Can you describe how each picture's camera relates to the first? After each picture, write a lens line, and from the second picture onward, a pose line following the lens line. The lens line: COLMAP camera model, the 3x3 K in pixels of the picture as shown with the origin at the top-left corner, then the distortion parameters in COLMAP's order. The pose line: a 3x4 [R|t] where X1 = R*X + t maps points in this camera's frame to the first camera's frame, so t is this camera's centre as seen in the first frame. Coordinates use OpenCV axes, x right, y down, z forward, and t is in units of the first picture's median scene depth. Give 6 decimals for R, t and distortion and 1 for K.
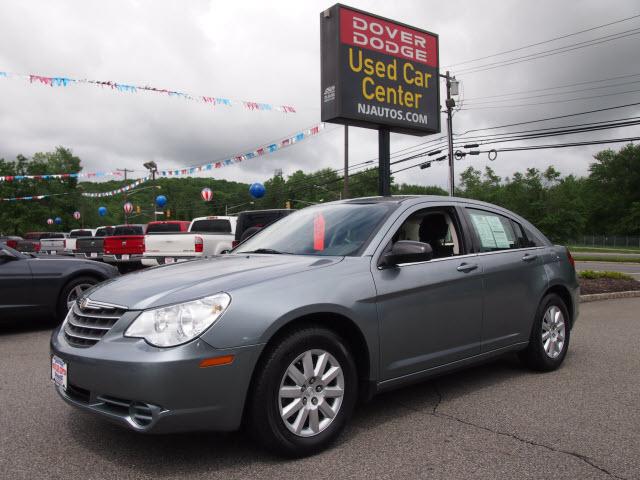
lens RADIAL K [[535.5, 0, 319.3], [0, 535.5, 256.1], [0, 0, 1]] dist [-0.073460, 0.004622]
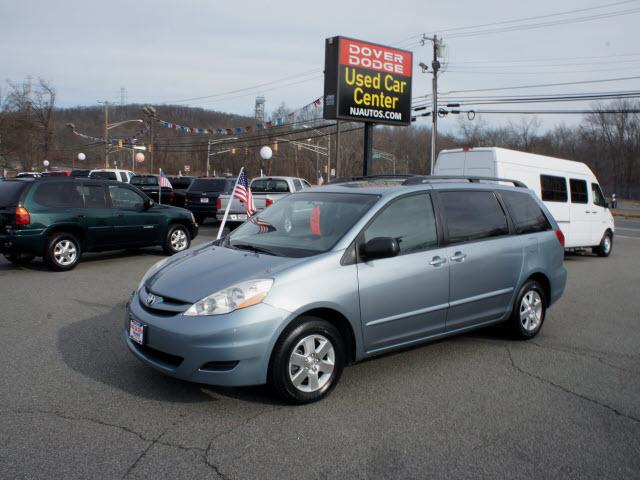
lens RADIAL K [[573.5, 0, 332.5], [0, 573.5, 238.5], [0, 0, 1]] dist [-0.180410, 0.132194]
pose [[0.998037, 0.033780, 0.052727, -0.038432], [-0.038168, 0.995686, 0.084578, -0.066320], [-0.049643, -0.086424, 0.995021, -0.470870]]
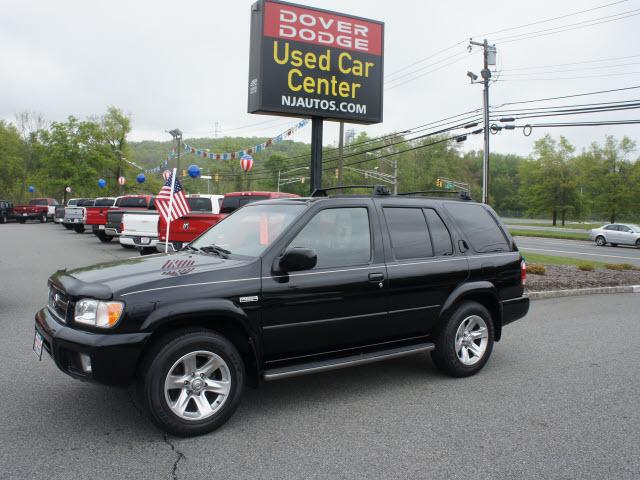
lens RADIAL K [[569.6, 0, 332.4], [0, 569.6, 238.8], [0, 0, 1]] dist [-0.180553, 0.133609]
pose [[0.992865, 0.043843, -0.110889, 0.278635], [-0.040220, 0.998588, 0.034705, -0.055444], [0.112254, -0.029997, 0.993227, -0.044465]]
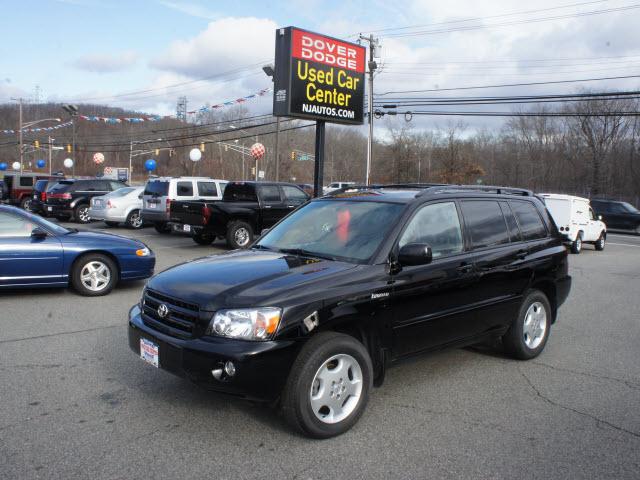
lens RADIAL K [[573.5, 0, 332.5], [0, 573.5, 238.5], [0, 0, 1]] dist [-0.180410, 0.132194]
pose [[0.982295, 0.025794, 0.185558, -0.097889], [-0.040374, 0.996348, 0.075233, -0.064188], [-0.182939, -0.081393, 0.979749, -0.366852]]
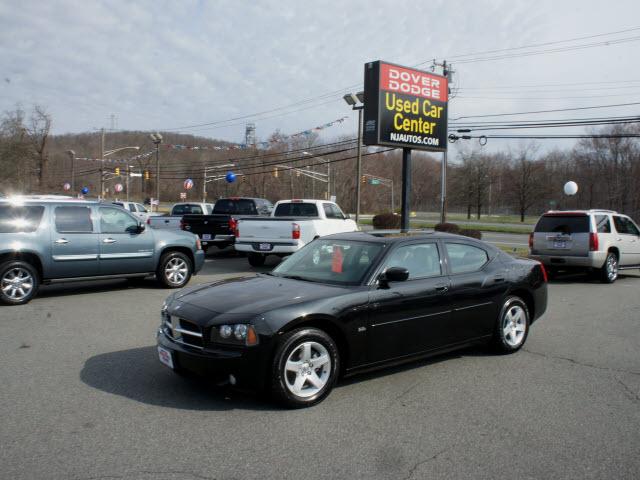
lens RADIAL K [[577.4, 0, 335.2], [0, 577.4, 238.4], [0, 0, 1]] dist [-0.181838, 0.149344]
pose [[0.996960, 0.027261, 0.072988, -0.159671], [-0.030051, 0.998848, 0.037401, -0.064221], [-0.071884, -0.039481, 0.996631, -0.435775]]
